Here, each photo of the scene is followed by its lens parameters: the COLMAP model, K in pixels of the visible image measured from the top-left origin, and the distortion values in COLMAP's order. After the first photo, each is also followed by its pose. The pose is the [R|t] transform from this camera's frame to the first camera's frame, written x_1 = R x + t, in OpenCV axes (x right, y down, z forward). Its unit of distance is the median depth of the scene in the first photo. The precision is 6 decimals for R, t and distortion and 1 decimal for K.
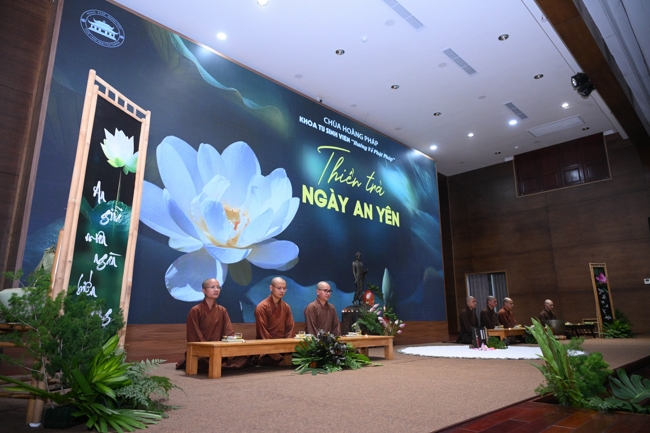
lens RADIAL K [[414.4, 0, 325.0], [0, 414.4, 216.5], [0, 0, 1]] dist [-0.001460, -0.000598]
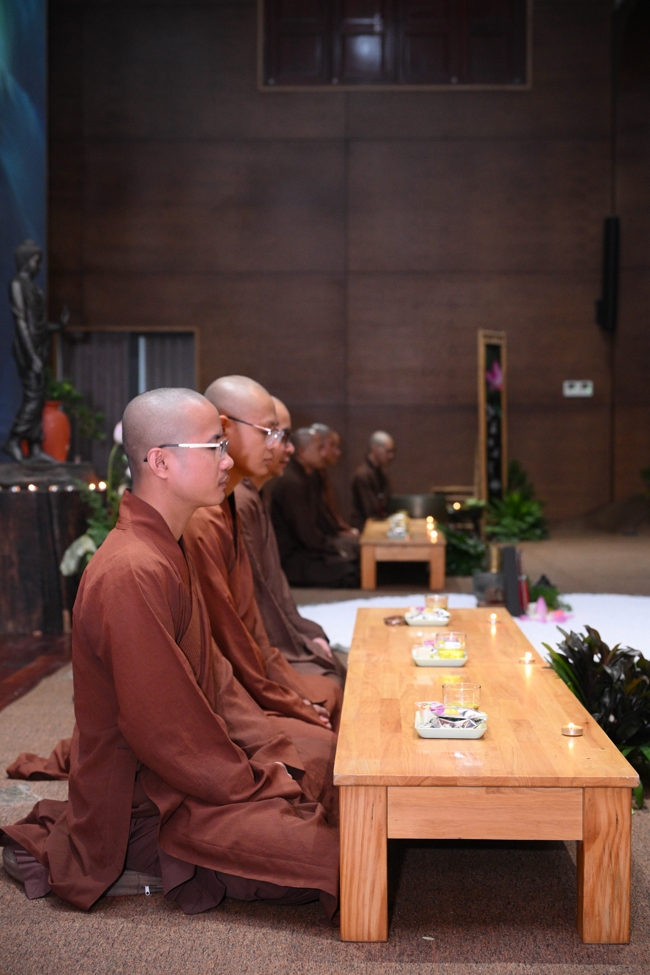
lens RADIAL K [[1401.0, 0, 325.0], [0, 1401.0, 487.5], [0, 0, 1]] dist [-0.021651, -0.064081]
pose [[0.750981, -0.008245, 0.660272, -1.140799], [-0.166313, 0.965325, 0.201216, 0.133242], [-0.639036, -0.260921, 0.723569, 1.074915]]
